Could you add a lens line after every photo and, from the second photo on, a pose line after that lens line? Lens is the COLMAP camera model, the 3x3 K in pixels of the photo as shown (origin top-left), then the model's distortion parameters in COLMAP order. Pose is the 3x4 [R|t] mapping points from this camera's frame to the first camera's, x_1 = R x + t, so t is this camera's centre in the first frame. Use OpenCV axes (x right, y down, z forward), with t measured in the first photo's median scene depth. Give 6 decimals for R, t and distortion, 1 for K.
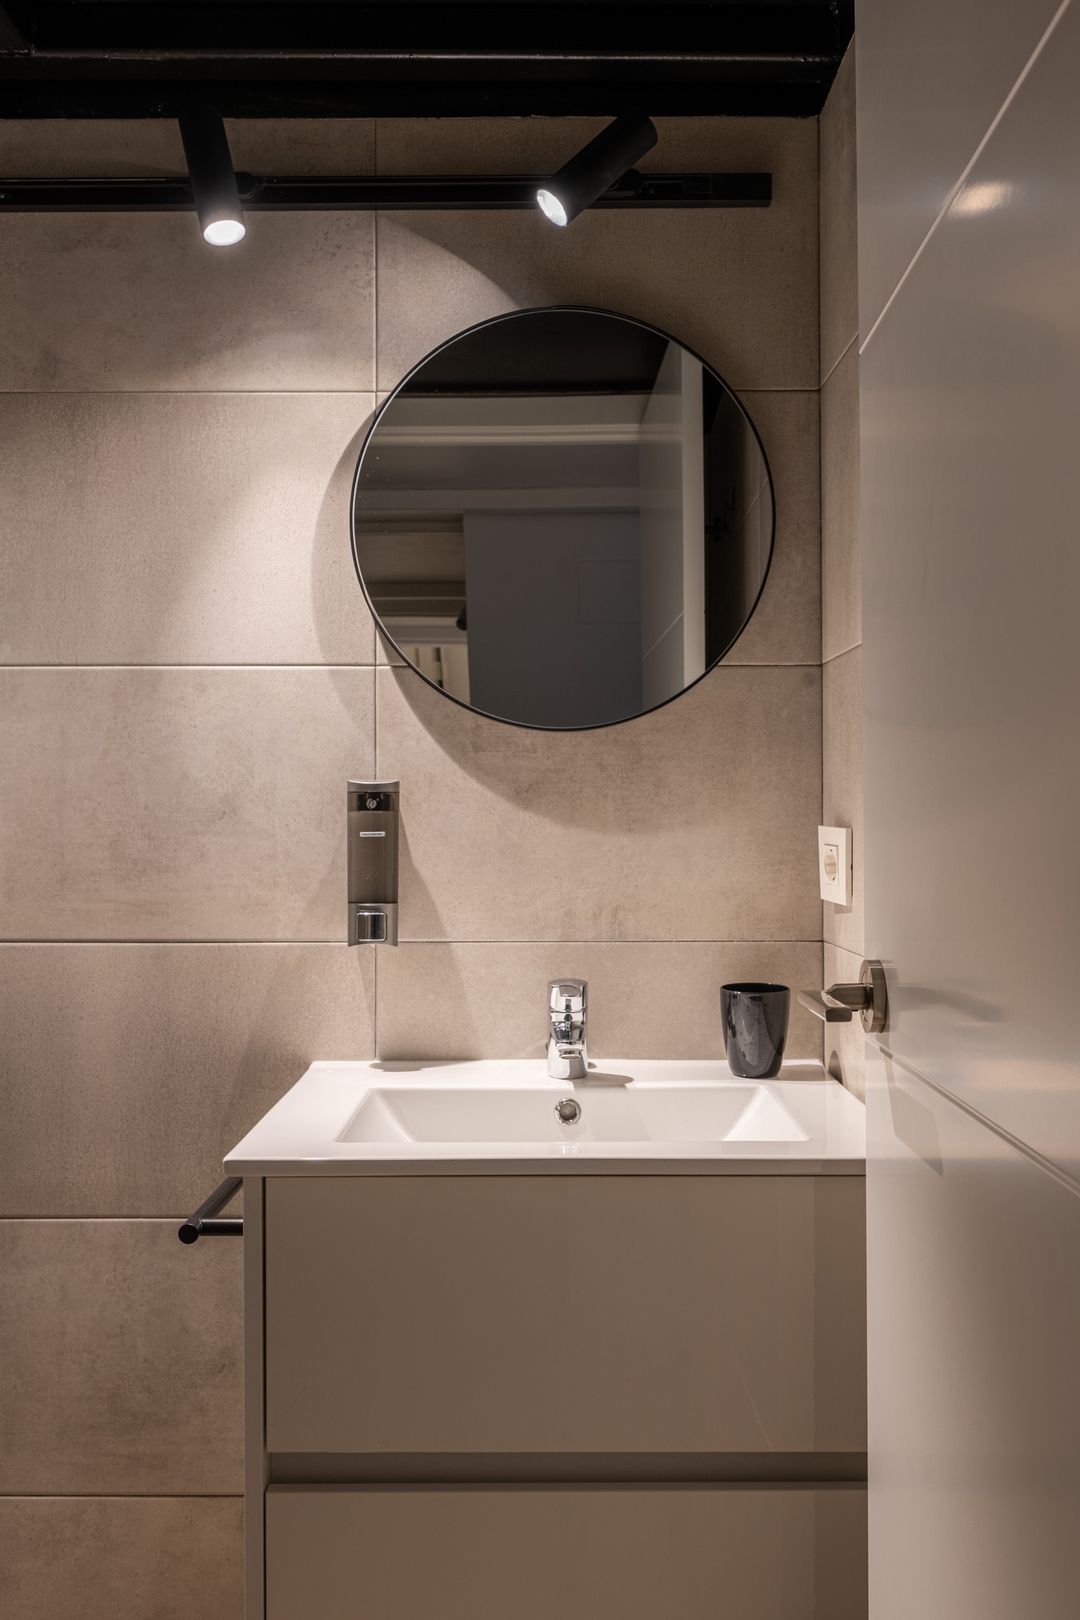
lens RADIAL K [[1367.3, 0, 539.9], [0, 1367.3, 815.9], [0, 0, 1]] dist [-0.004523, 0.004062]
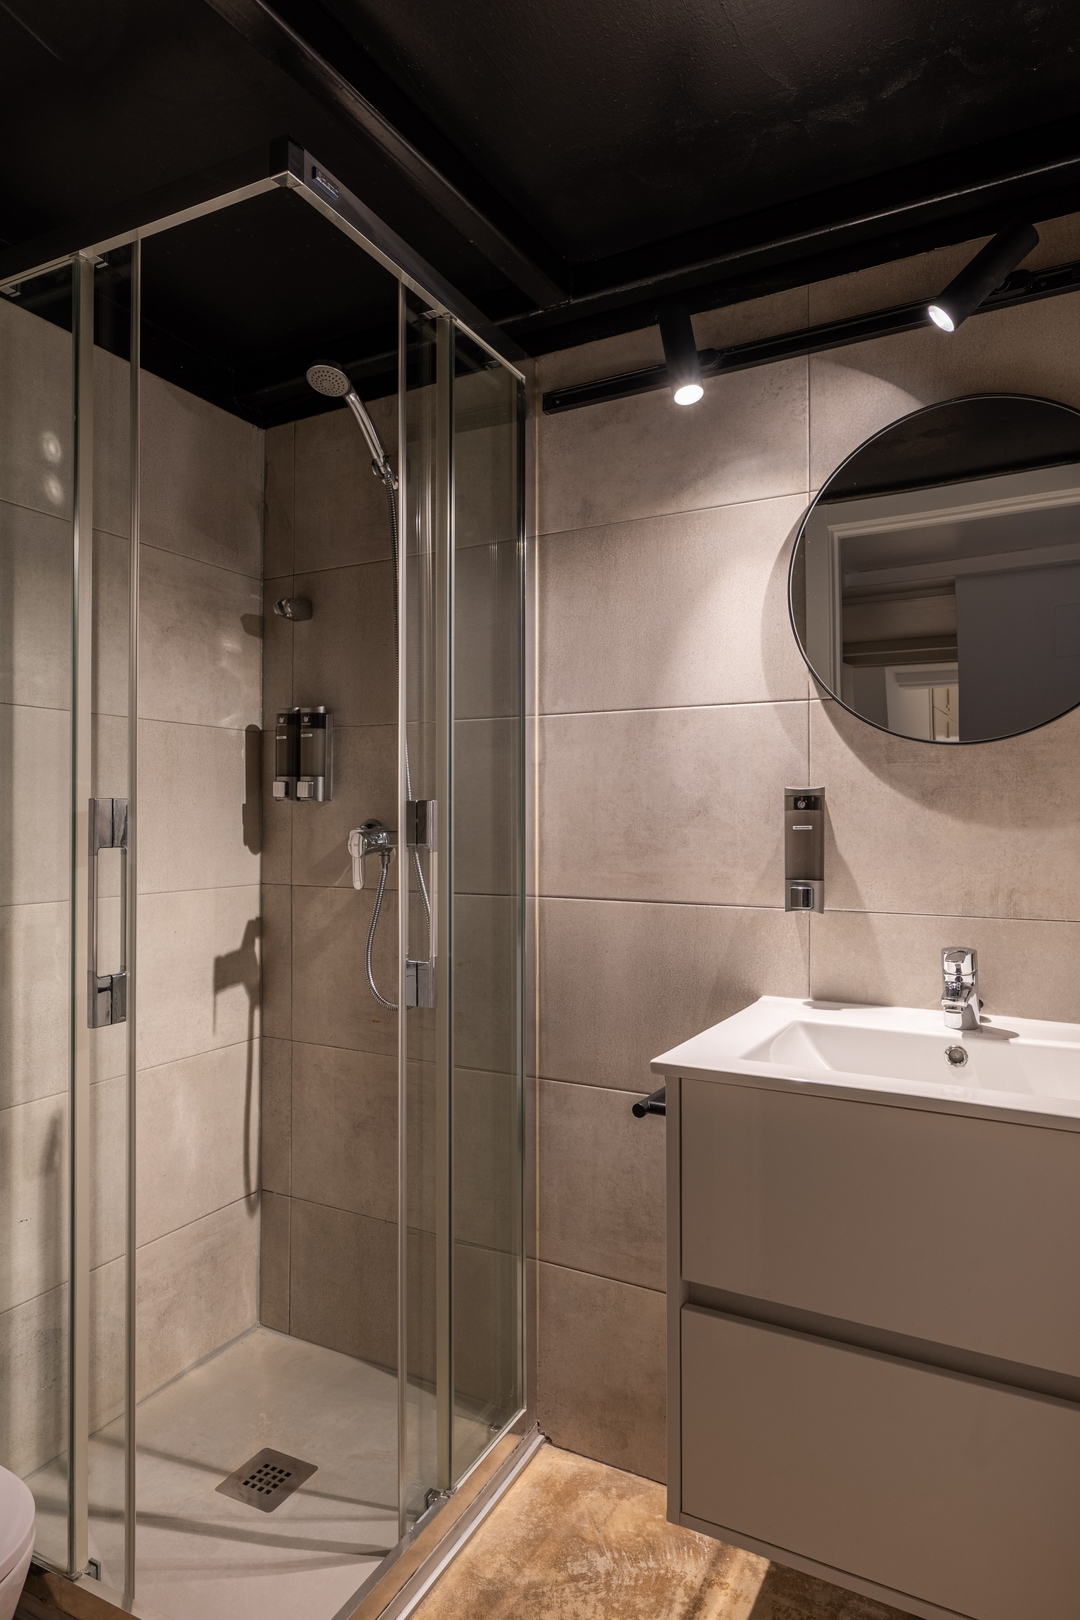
lens RADIAL K [[957.6, 0, 532.1], [0, 957.6, 814.1], [0, 0, 1]] dist [-0.001075, -0.000373]
pose [[0.876891, 0.000372, -0.480690, 0.090188], [-0.000467, 1.000000, -0.000076, 0.000505], [0.480690, 0.000291, 0.876891, 0.062209]]
